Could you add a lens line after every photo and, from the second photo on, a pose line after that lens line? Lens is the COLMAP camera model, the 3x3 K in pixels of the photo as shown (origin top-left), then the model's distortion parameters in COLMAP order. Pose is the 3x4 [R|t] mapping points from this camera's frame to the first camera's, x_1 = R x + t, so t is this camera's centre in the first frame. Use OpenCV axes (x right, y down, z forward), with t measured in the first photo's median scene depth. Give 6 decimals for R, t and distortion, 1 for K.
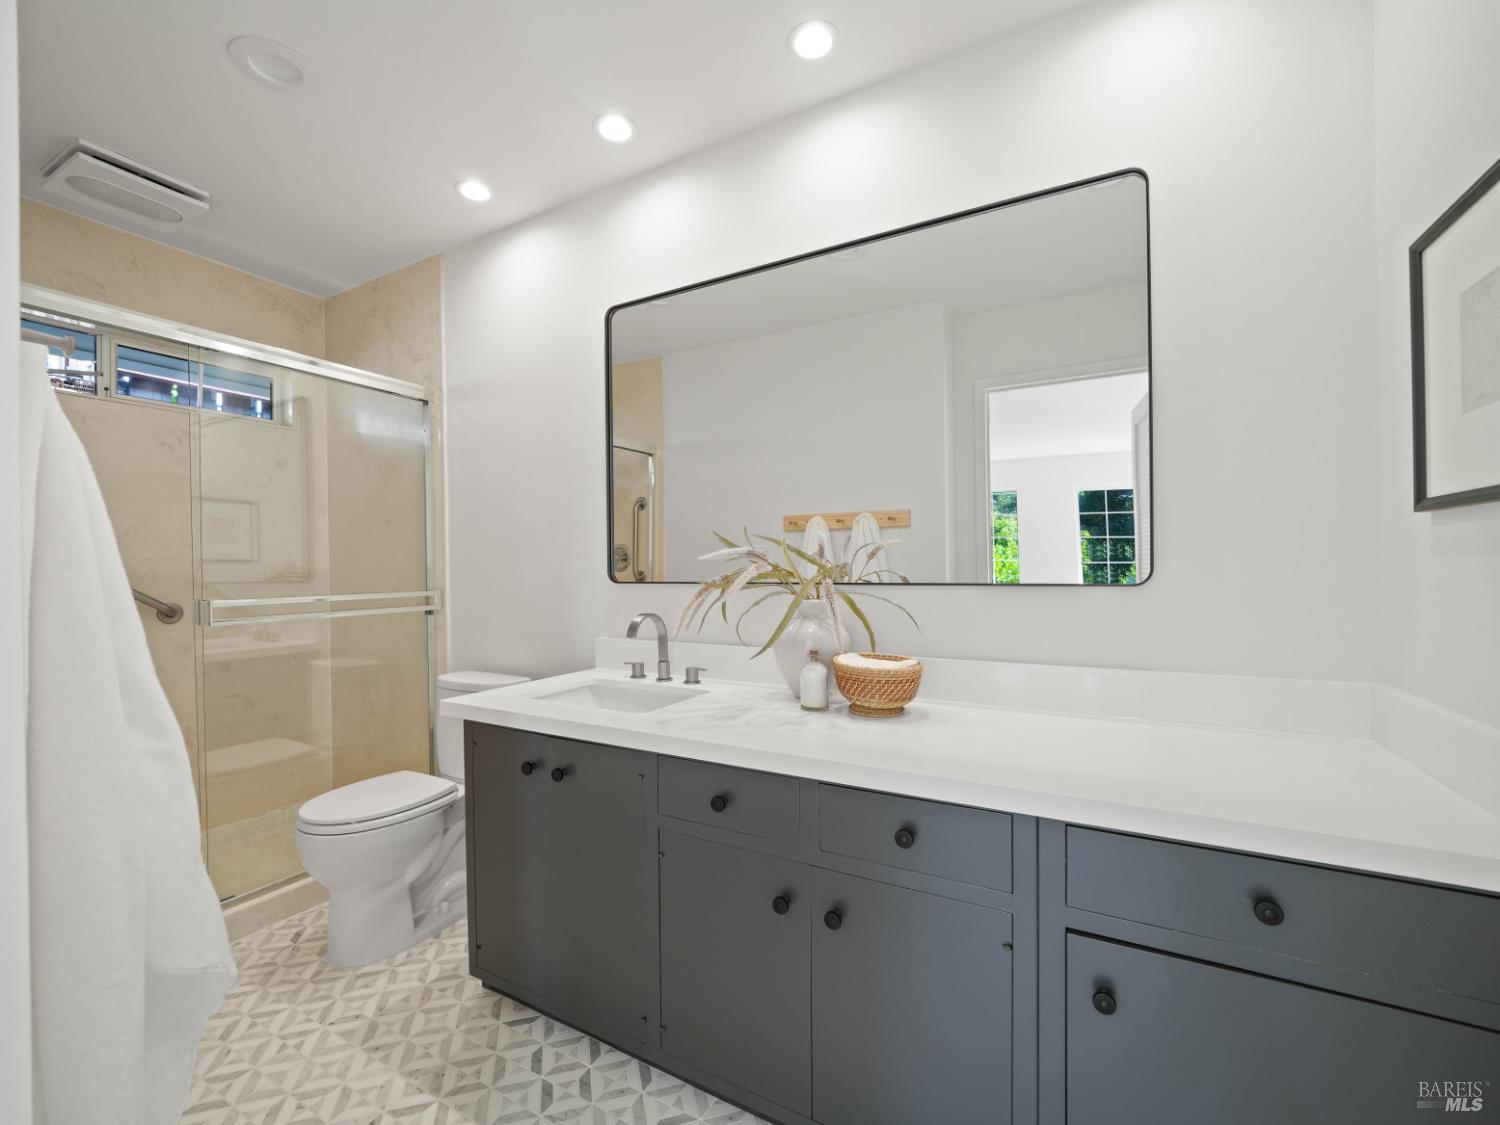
lens RADIAL K [[623.2, 0, 745.9], [0, 623.2, 567.1], [0, 0, 1]] dist [-0.015667, -0.000335]
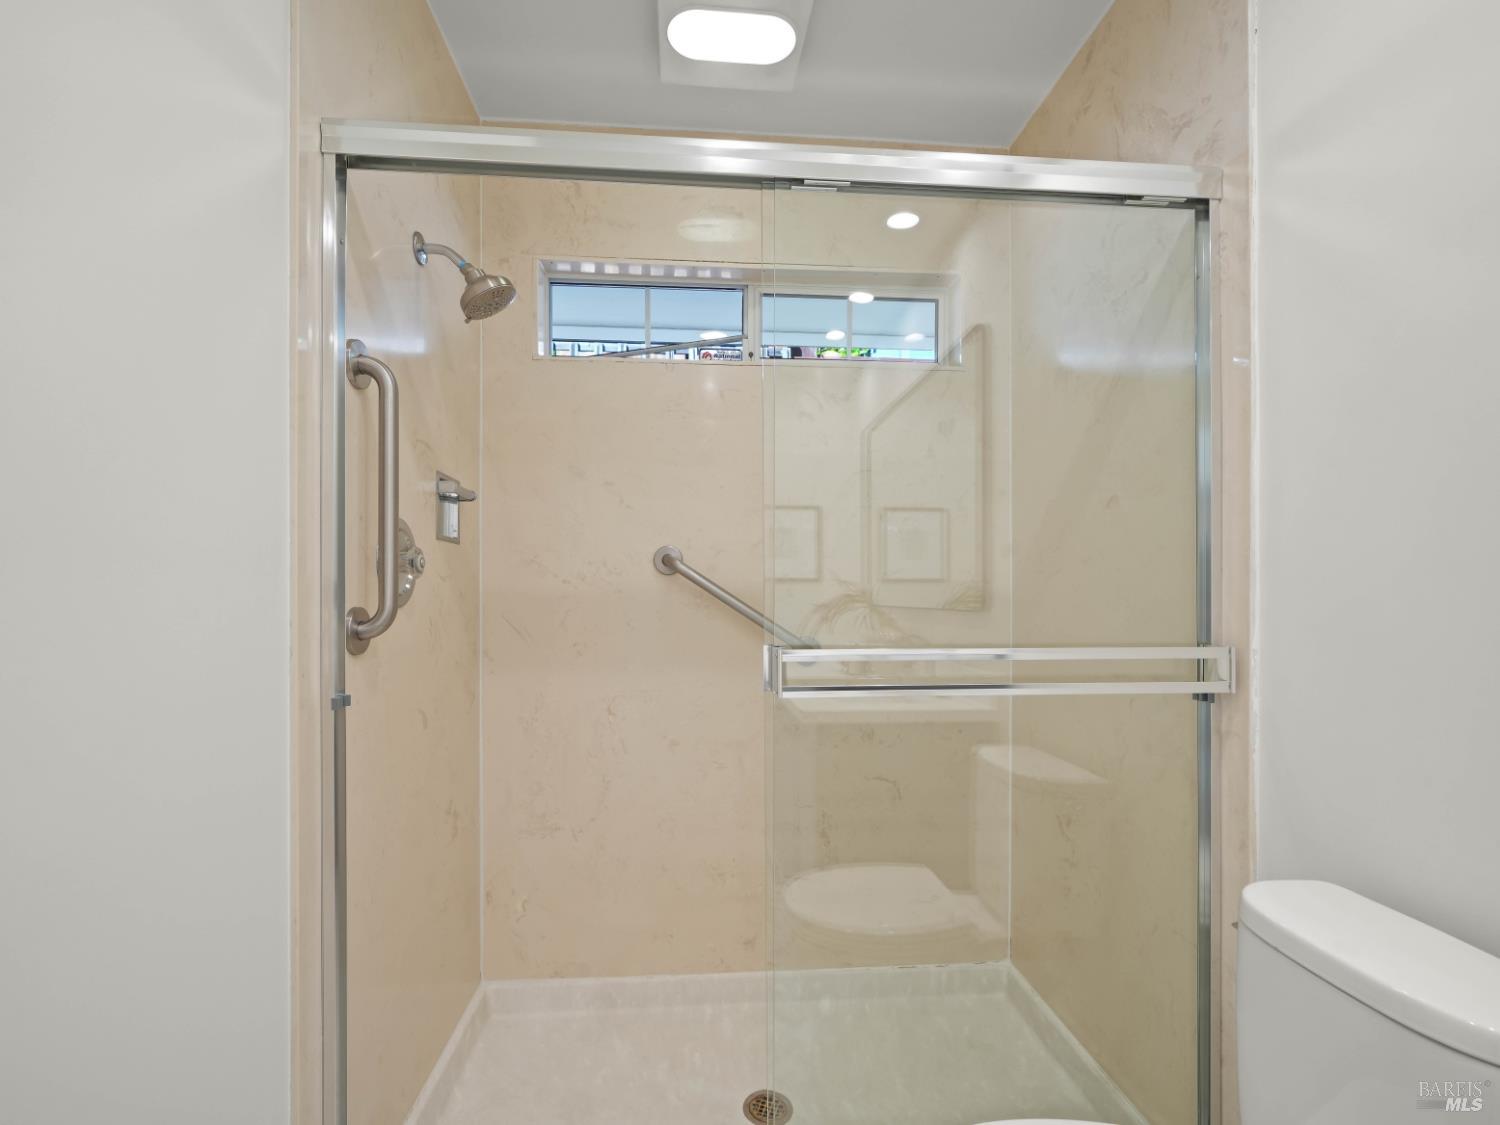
lens RADIAL K [[692.2, 0, 742.5], [0, 692.2, 572.4], [0, 0, 1]] dist [-0.000752, 0.000399]
pose [[0.537809, -0.003671, -0.843059, -0.280182], [-0.019596, 0.999666, -0.016853, 0.000895], [0.842839, 0.025584, 0.537557, 0.473860]]
